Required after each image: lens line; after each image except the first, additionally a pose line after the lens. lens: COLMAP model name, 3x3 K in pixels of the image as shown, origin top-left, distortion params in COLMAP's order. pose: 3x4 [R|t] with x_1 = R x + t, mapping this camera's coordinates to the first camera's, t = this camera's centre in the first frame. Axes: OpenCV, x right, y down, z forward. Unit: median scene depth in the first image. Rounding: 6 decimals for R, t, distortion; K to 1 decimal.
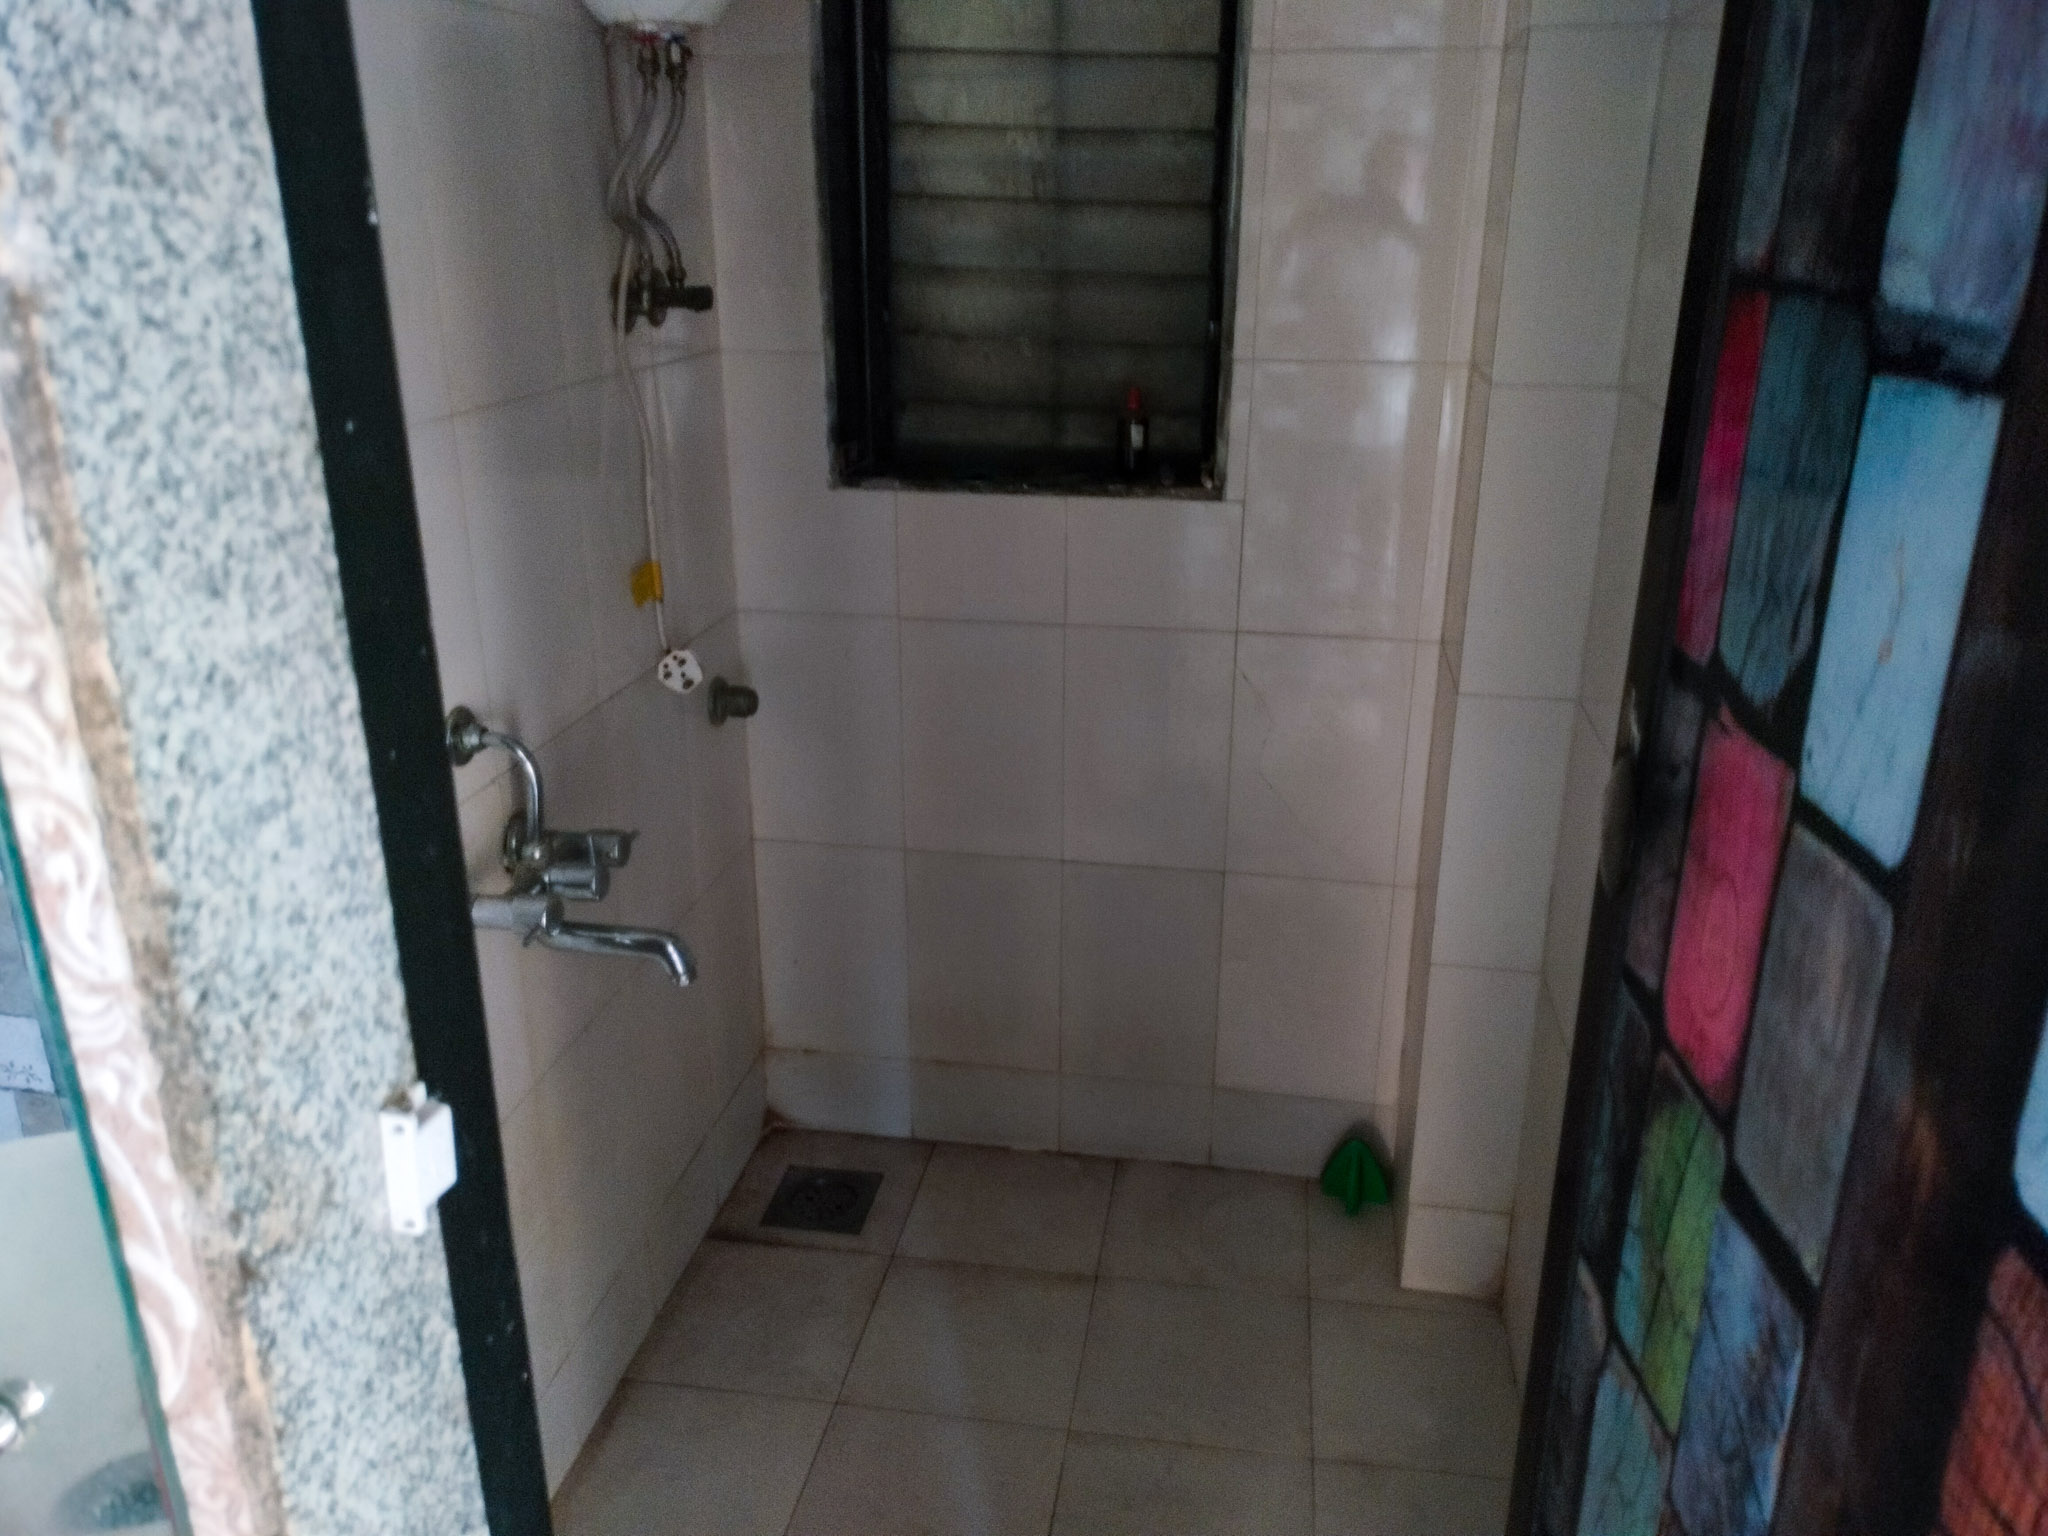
lens RADIAL K [[1406.1, 0, 1024.0], [0, 1406.1, 768.0], [0, 0, 1]] dist [0.001979, -0.002357]
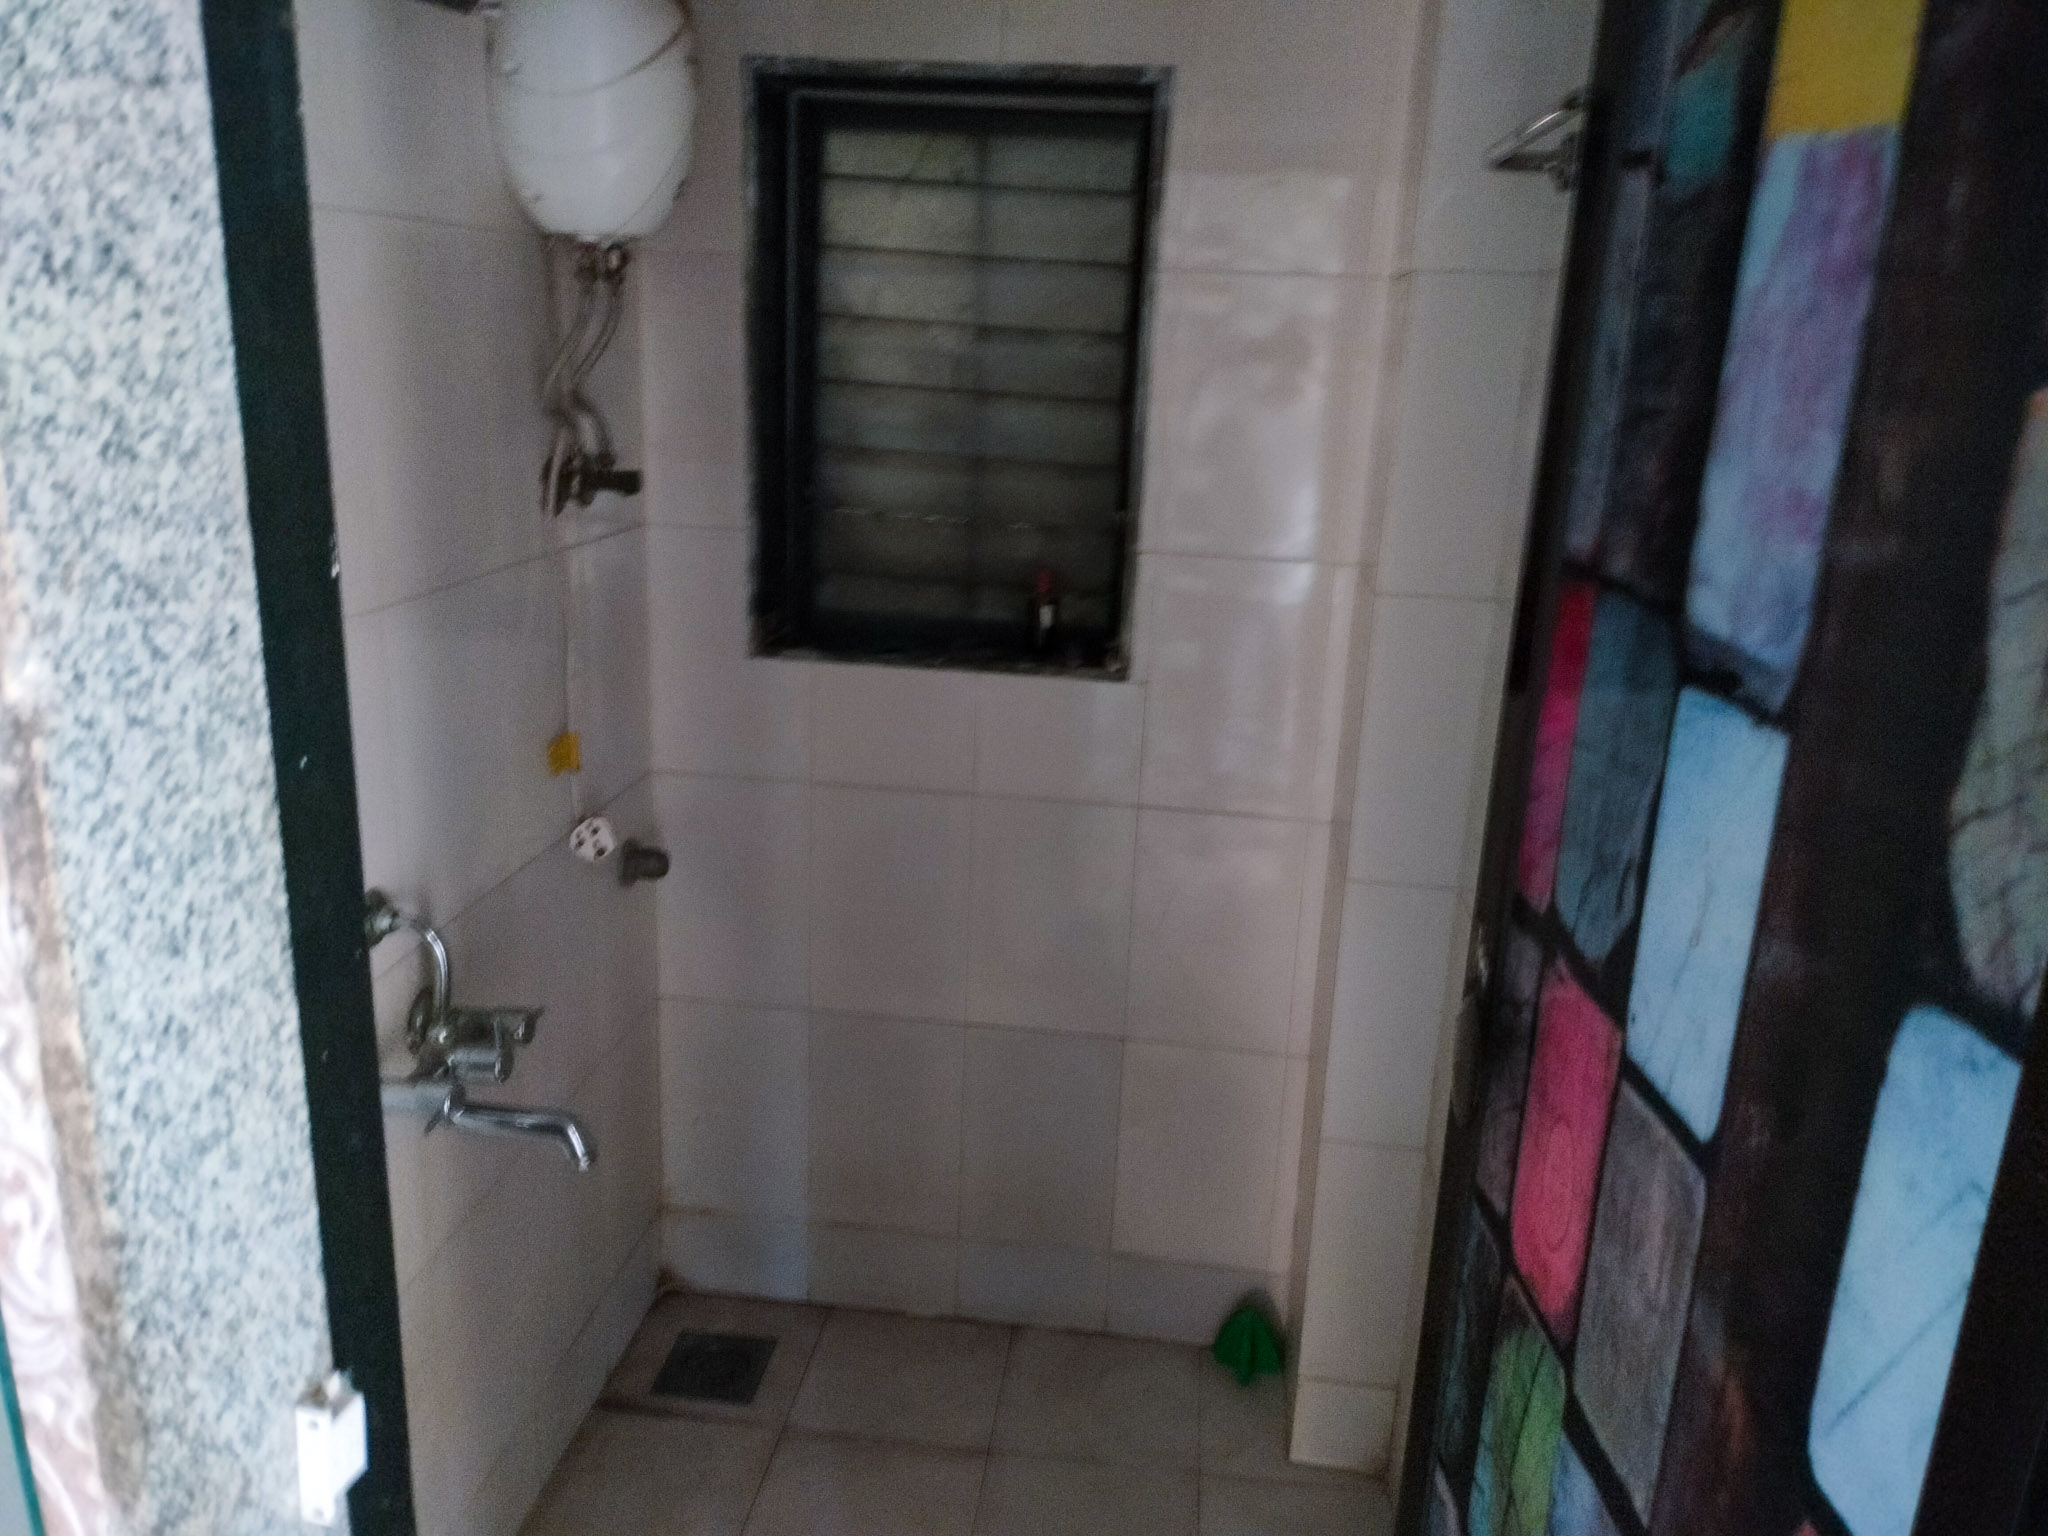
lens RADIAL K [[1416.2, 0, 1024.0], [0, 1416.2, 768.0], [0, 0, 1]] dist [-0.003198, -0.002599]
pose [[0.997838, 0.027873, 0.059514, 0.015428], [-0.024025, 0.997633, -0.064427, -0.199876], [-0.061169, 0.062858, 0.996146, -0.141289]]
